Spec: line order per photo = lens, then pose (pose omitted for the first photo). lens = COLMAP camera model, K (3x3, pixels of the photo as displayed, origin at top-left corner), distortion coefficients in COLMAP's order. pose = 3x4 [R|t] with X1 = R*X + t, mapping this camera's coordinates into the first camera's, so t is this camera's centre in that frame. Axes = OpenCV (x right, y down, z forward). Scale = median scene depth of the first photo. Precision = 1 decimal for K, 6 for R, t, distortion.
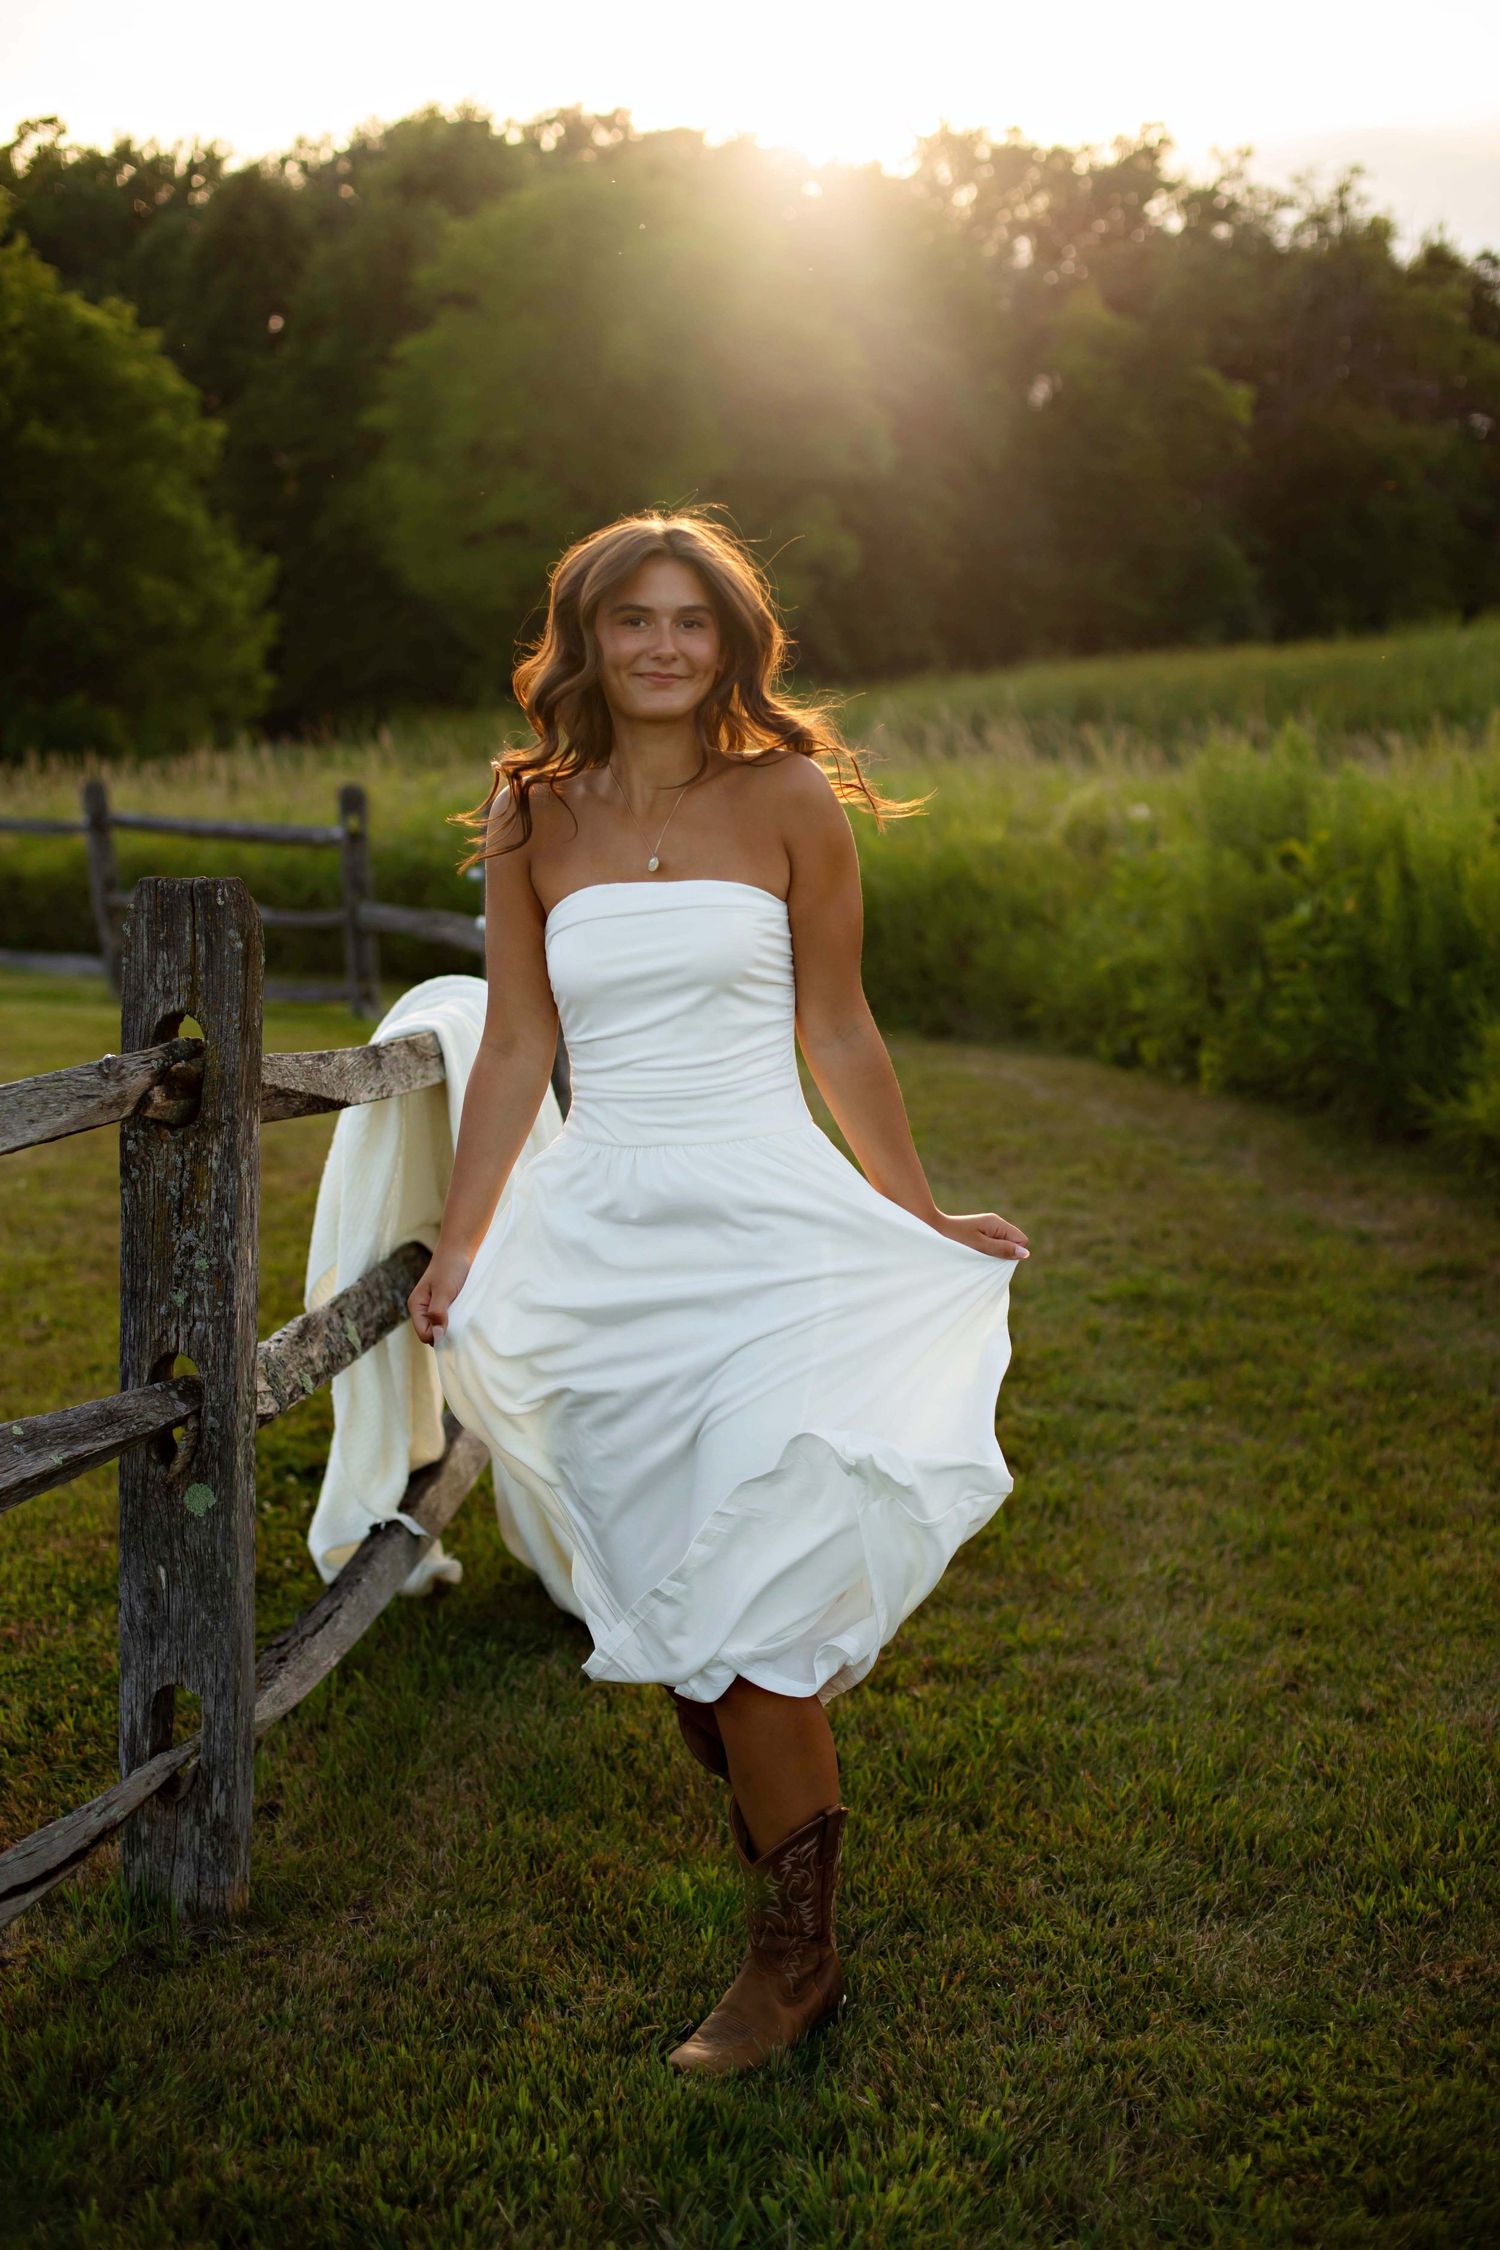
lens RADIAL K [[3363.3, 0, 750.0], [0, 3363.3, 1125.0], [0, 0, 1]] dist [-0.134442, 0.179099]
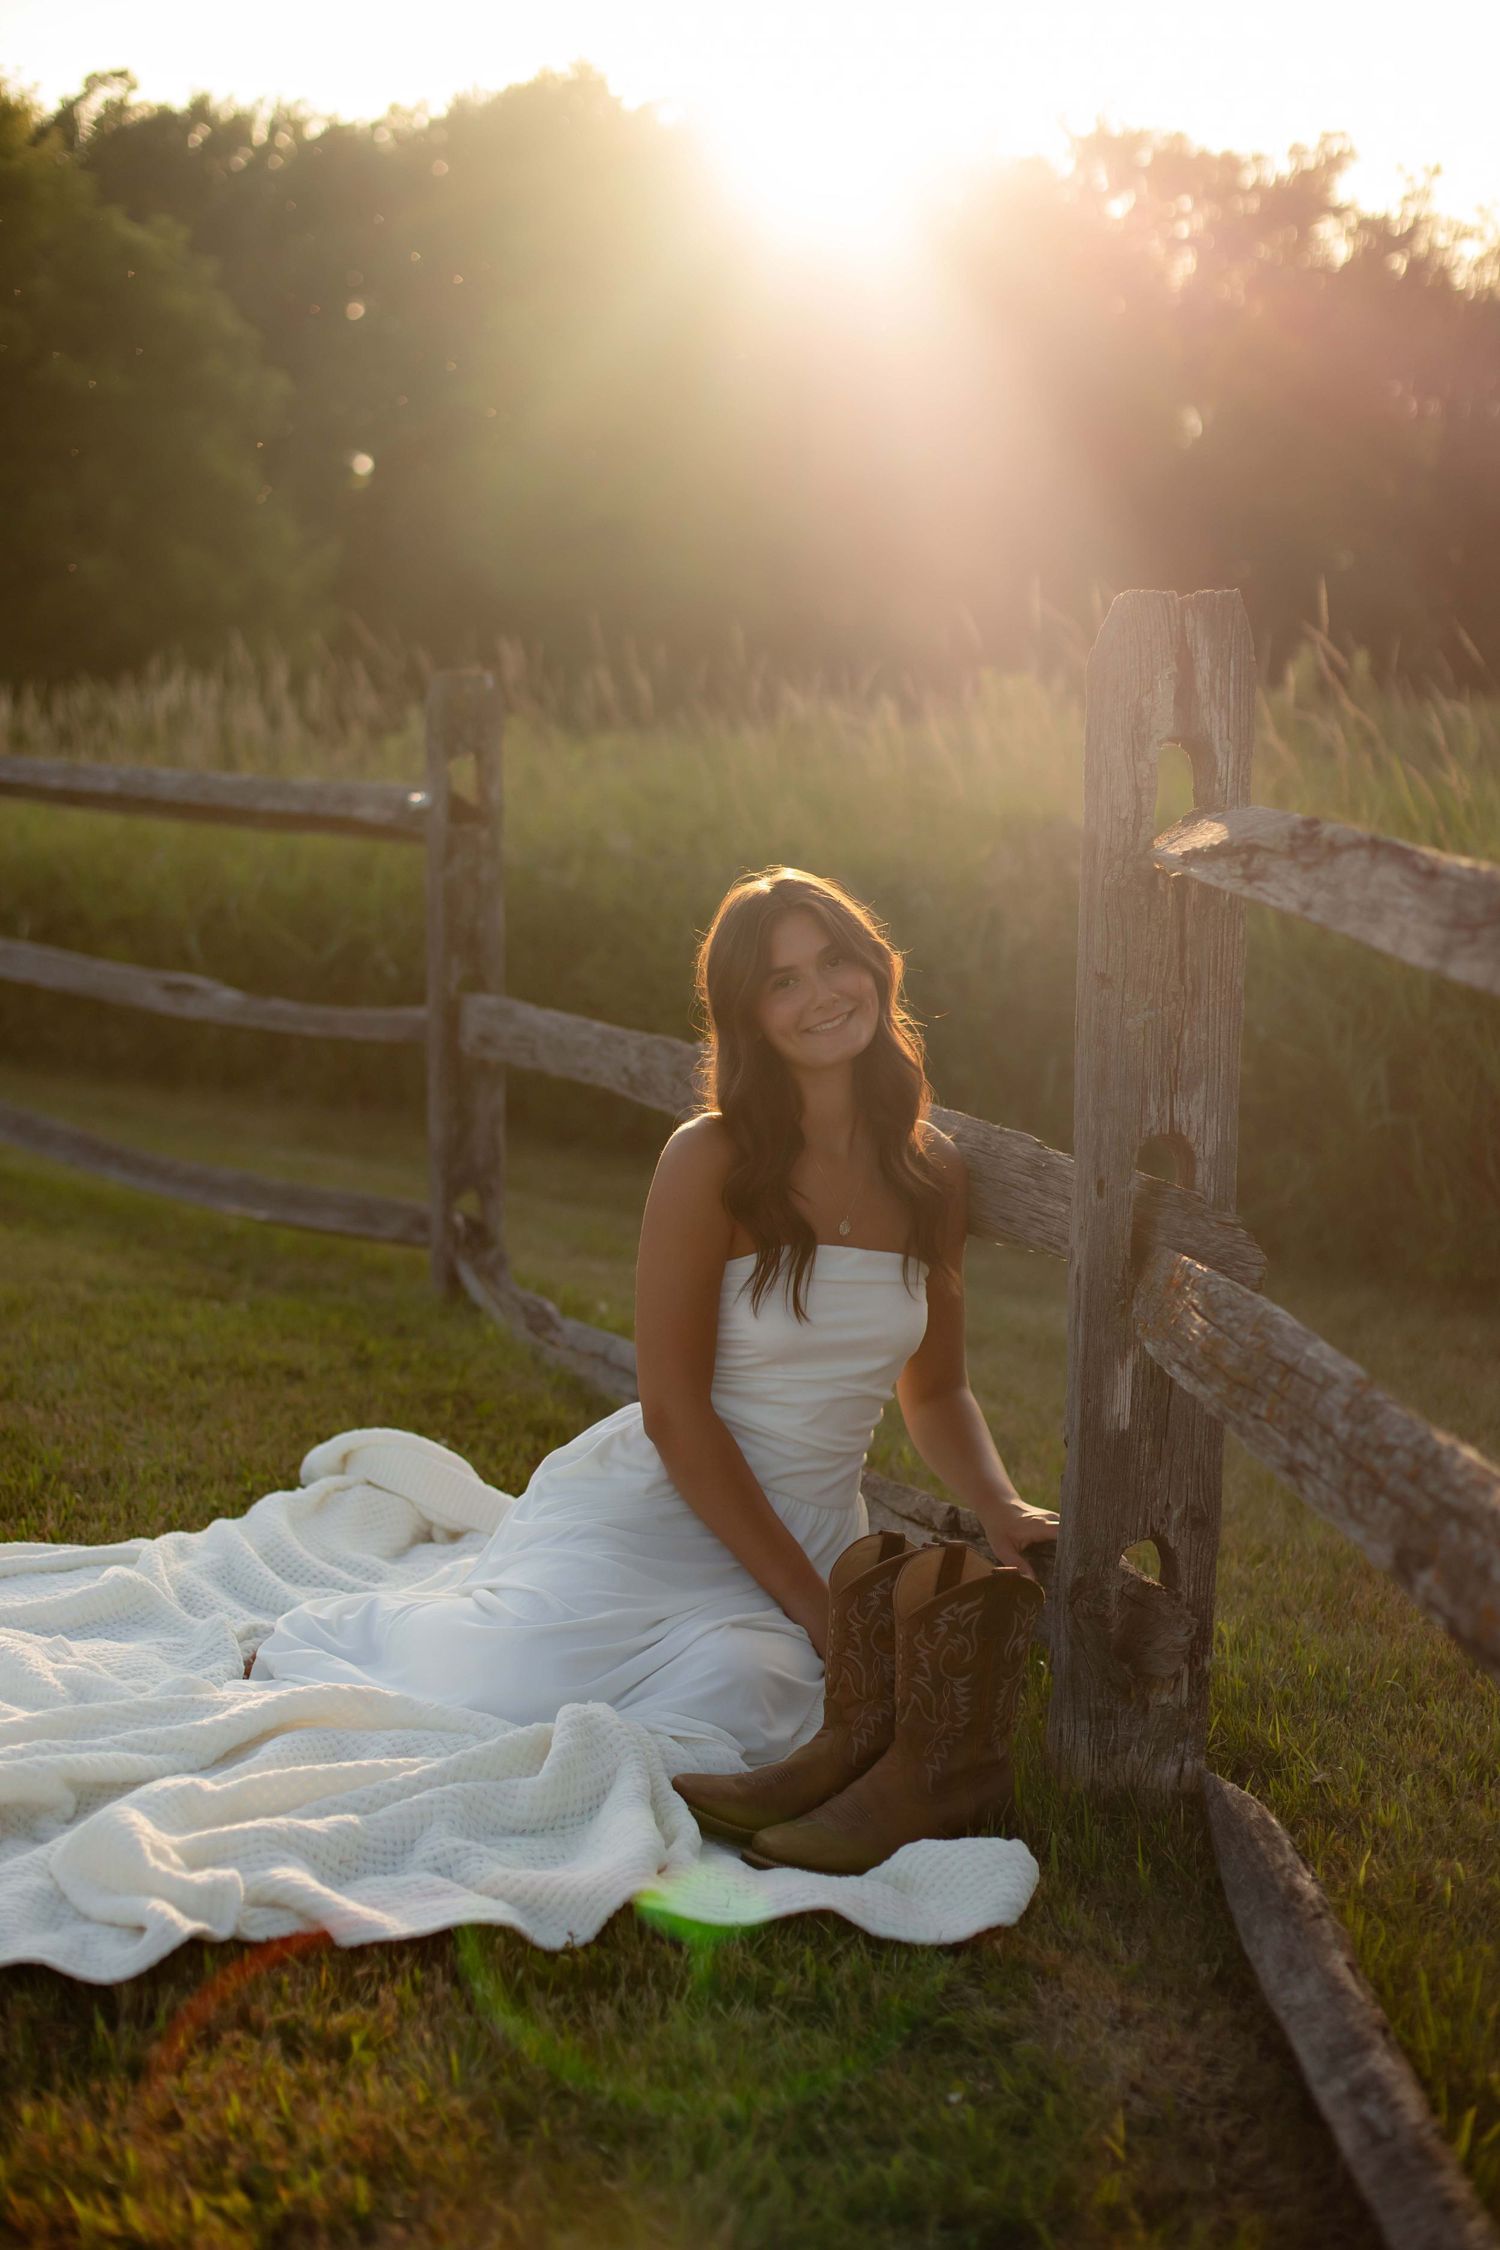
lens RADIAL K [[3363.3, 0, 750.0], [0, 3363.3, 1125.0], [0, 0, 1]] dist [-0.134442, 0.179099]
pose [[0.998633, 0.050735, -0.012565, -0.057151], [-0.050952, 0.998546, -0.017592, -0.033075], [0.011654, 0.018208, 0.999766, 0.448915]]
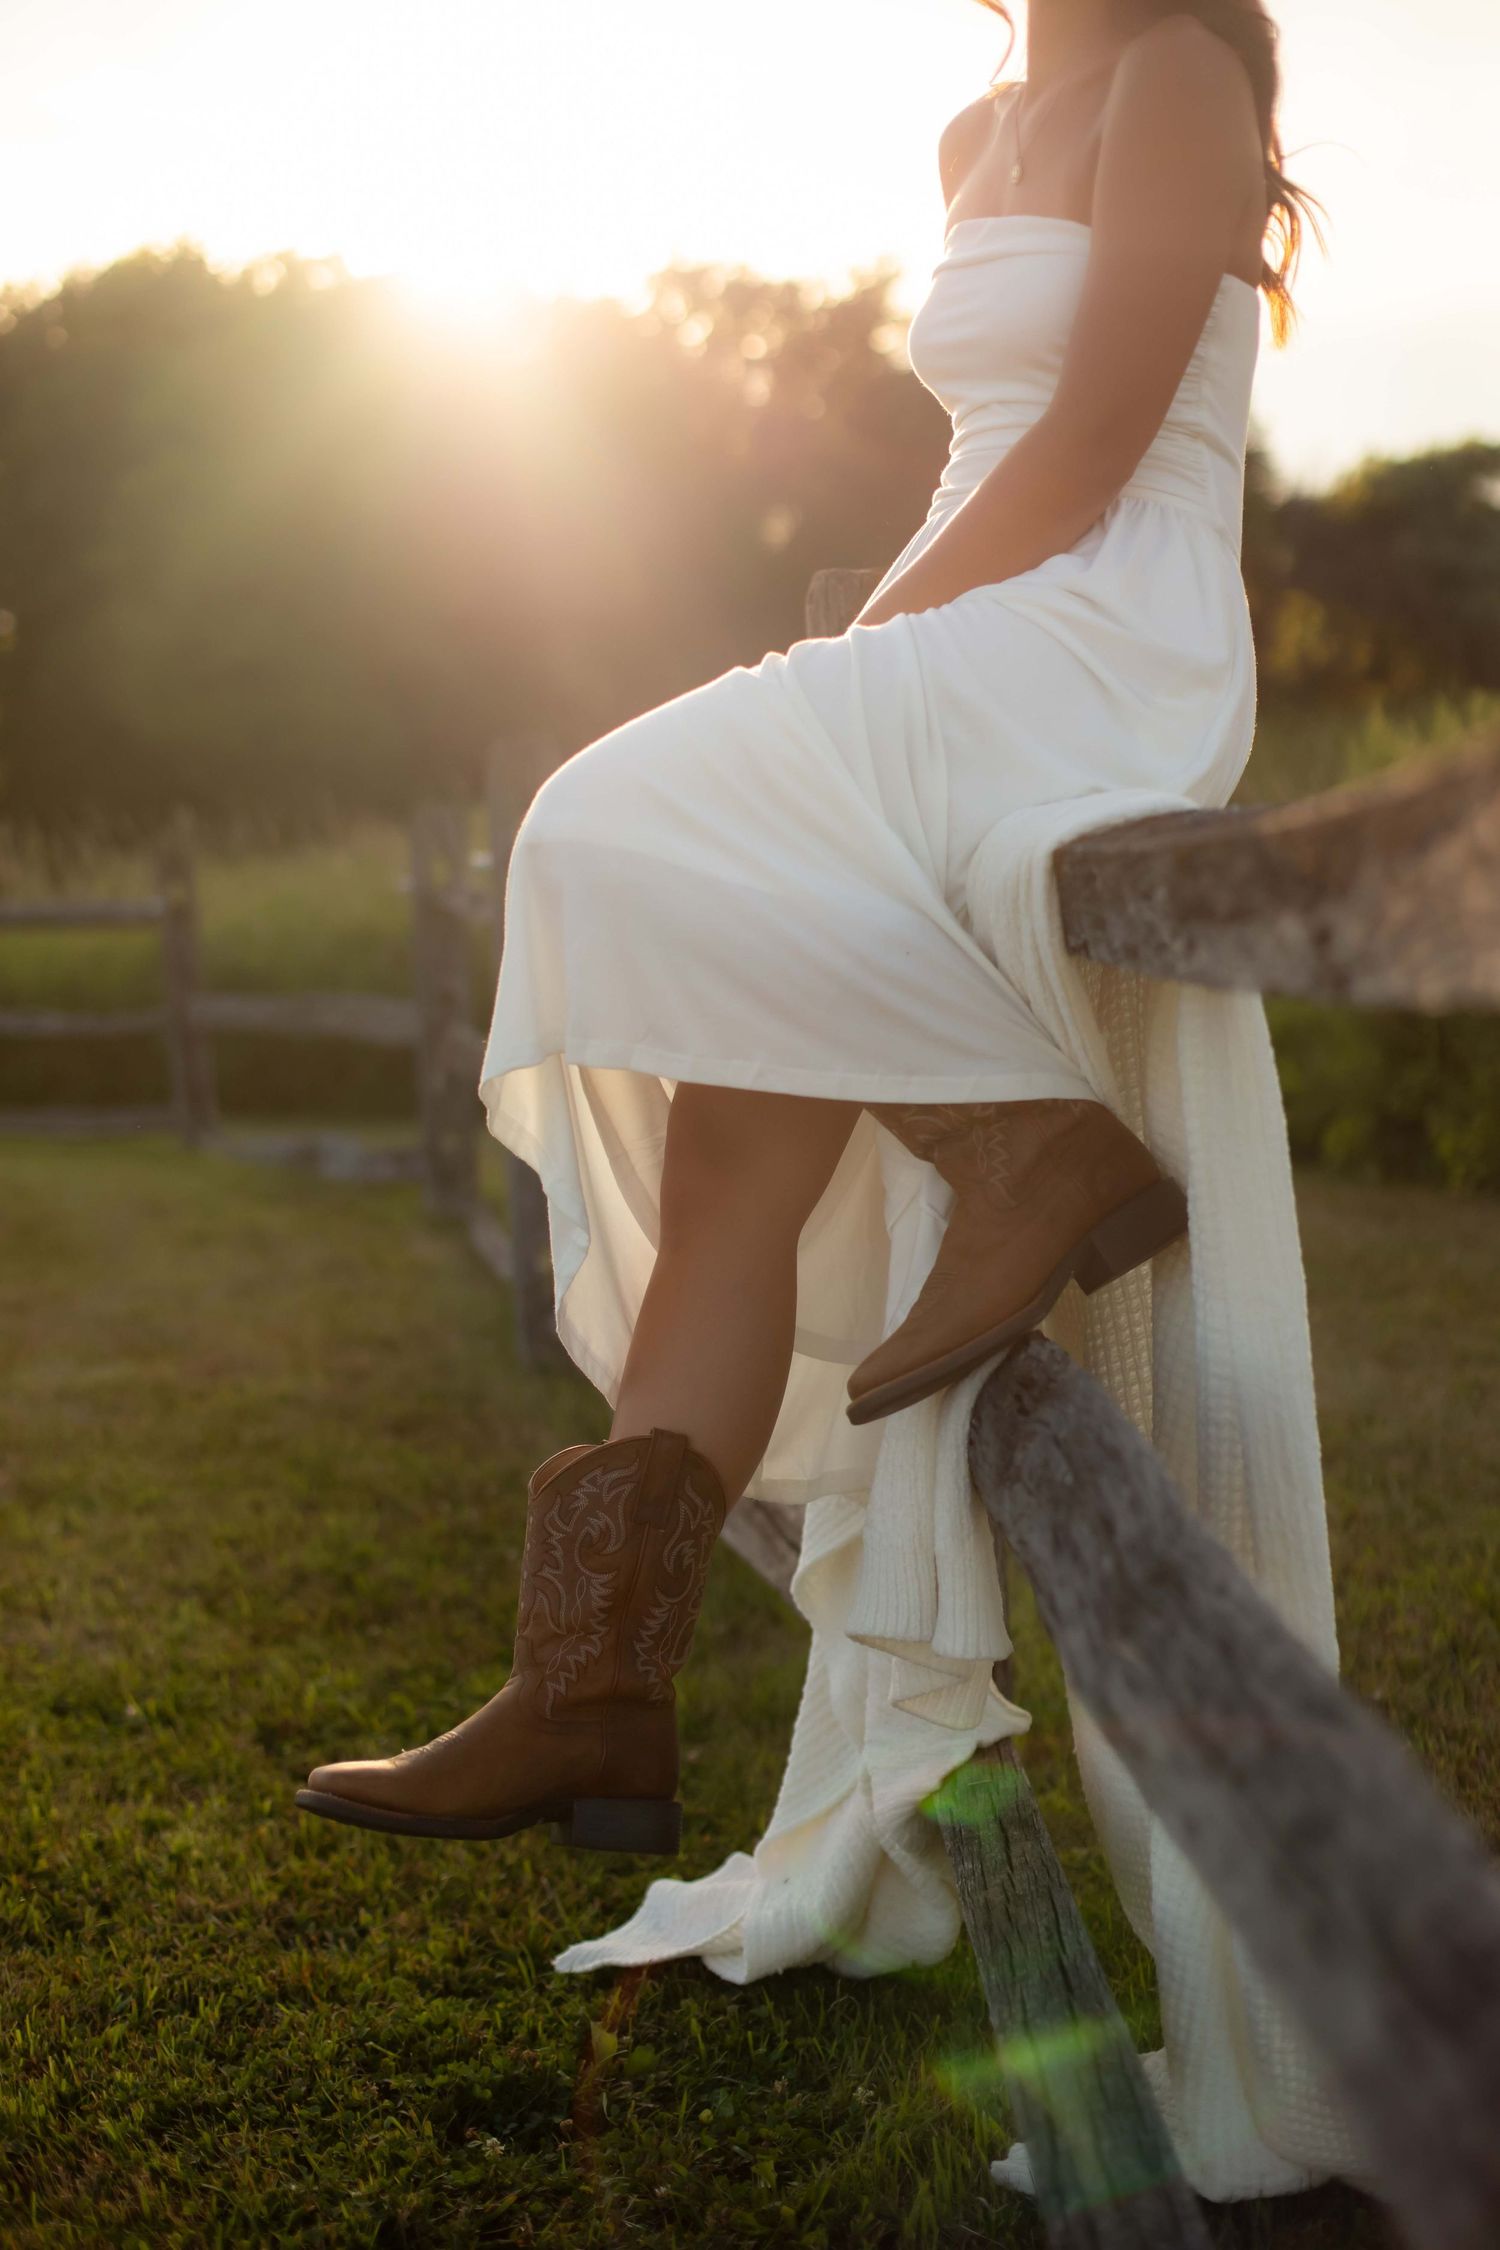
lens RADIAL K [[3363.3, 0, 750.0], [0, 3363.3, 1125.0], [0, 0, 1]] dist [-0.134442, 0.179099]
pose [[0.996041, -0.033361, 0.082401, -0.037845], [0.037447, 0.998118, -0.048558, 0.002299], [-0.080626, 0.051451, 0.995416, 0.170277]]
